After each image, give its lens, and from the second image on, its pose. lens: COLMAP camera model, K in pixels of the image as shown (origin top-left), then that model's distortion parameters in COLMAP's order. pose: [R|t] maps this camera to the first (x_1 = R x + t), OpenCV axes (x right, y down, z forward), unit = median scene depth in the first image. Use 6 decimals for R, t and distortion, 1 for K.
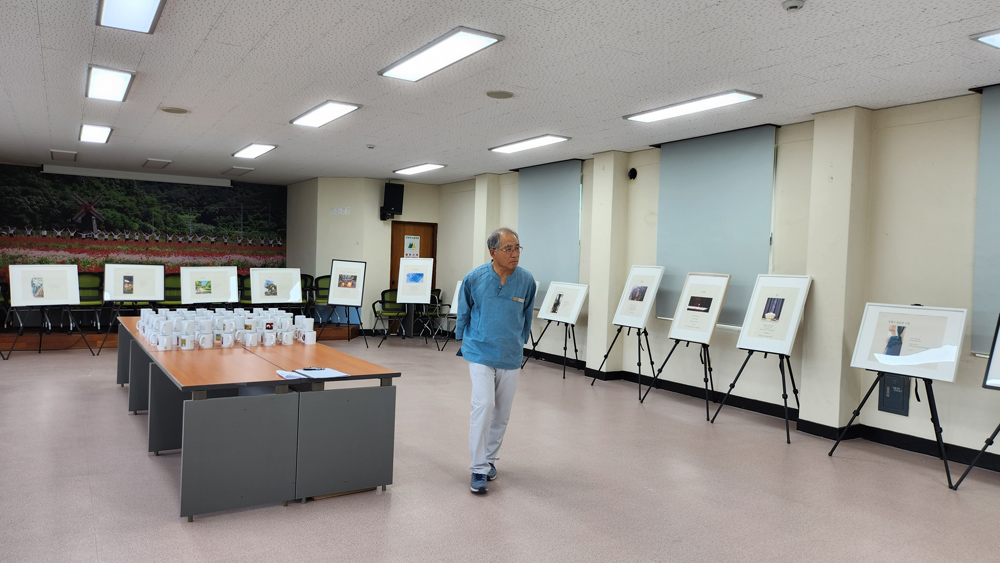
lens RADIAL K [[721.7, 0, 519.2], [0, 721.7, 280.3], [0, 0, 1]] dist [0.078818, -0.085769]
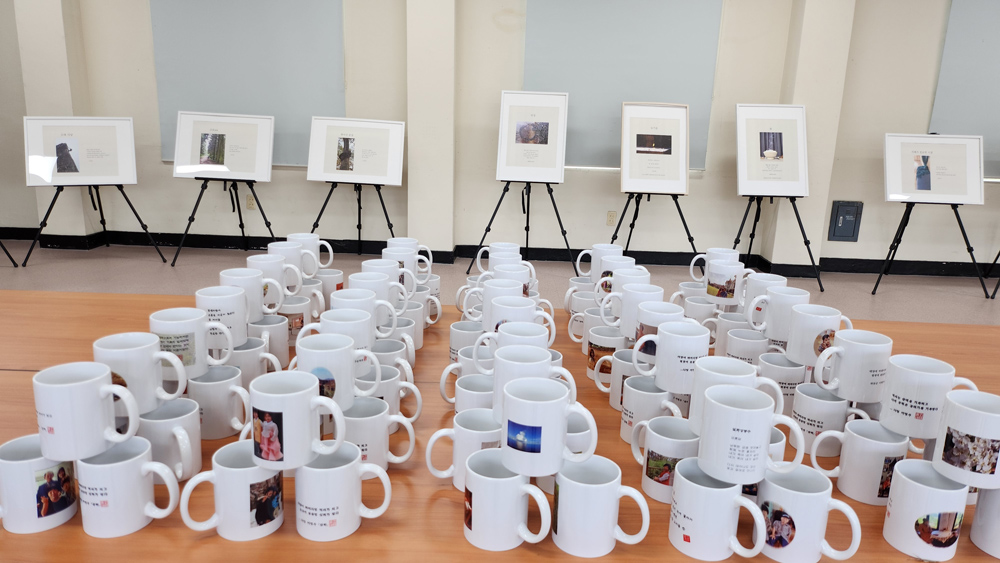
lens RADIAL K [[698.5, 0, 500.0], [0, 698.5, 281.5], [0, 0, 1]] dist [0.043173, -0.005356]
pose [[0.538812, -0.211081, 0.815552, -0.377989], [0.005572, 0.968972, 0.247108, -0.008655], [-0.842407, -0.128600, 0.523270, 0.571722]]
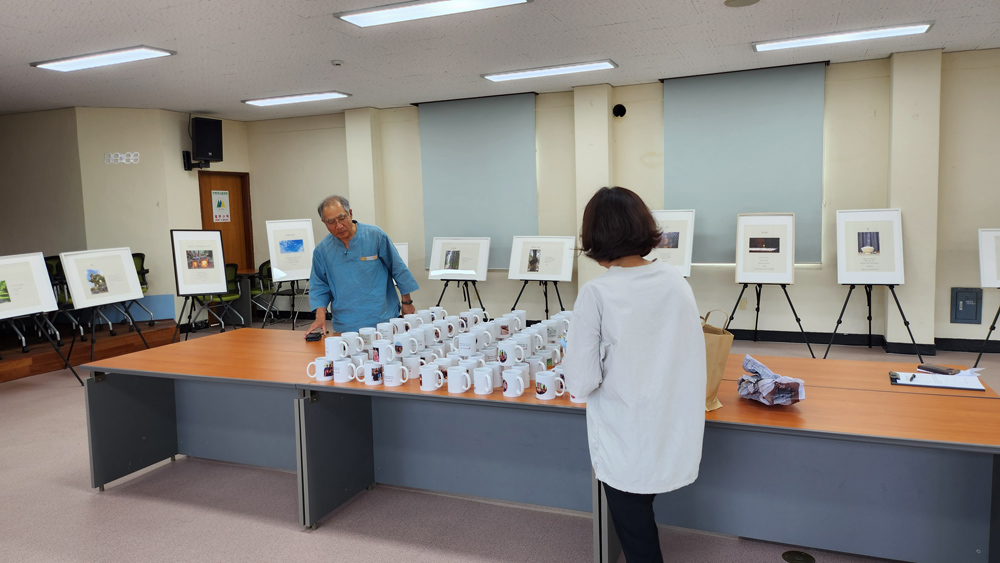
lens RADIAL K [[698.5, 0, 500.0], [0, 698.5, 281.5], [0, 0, 1]] dist [0.043173, -0.005356]
pose [[0.815298, -0.115311, 0.567444, -0.461760], [0.069469, 0.992371, 0.101848, -0.031390], [-0.574860, -0.043616, 0.817089, 0.334984]]
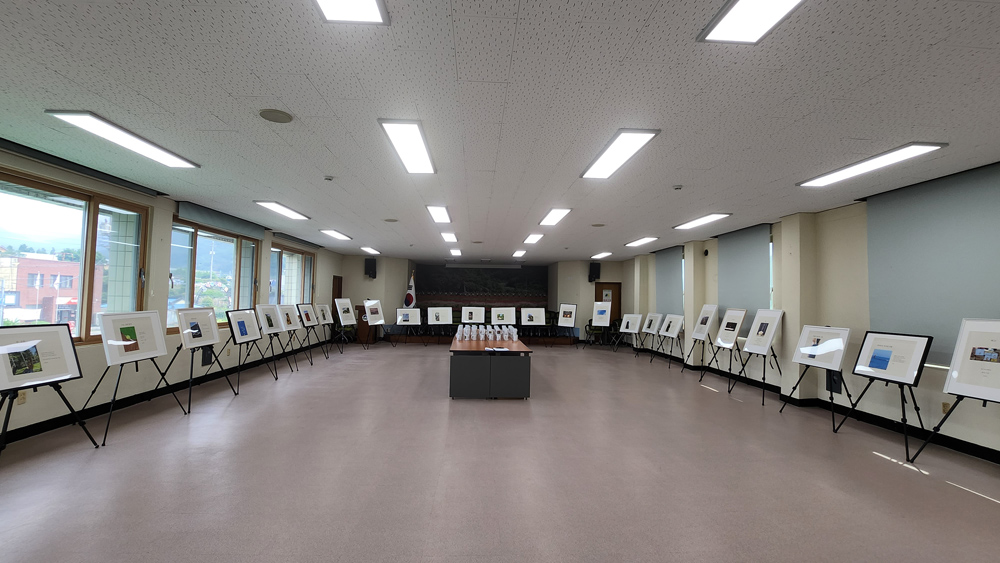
lens RADIAL K [[443.1, 0, 500.0], [0, 443.1, 281.5], [0, 0, 1]] dist [-0.000420, -0.000043]
pose [[0.874517, -0.036353, -0.483630, 0.222222], [-0.000771, 0.997081, -0.076342, 0.005096], [0.484994, 0.067135, 0.871937, -0.167258]]
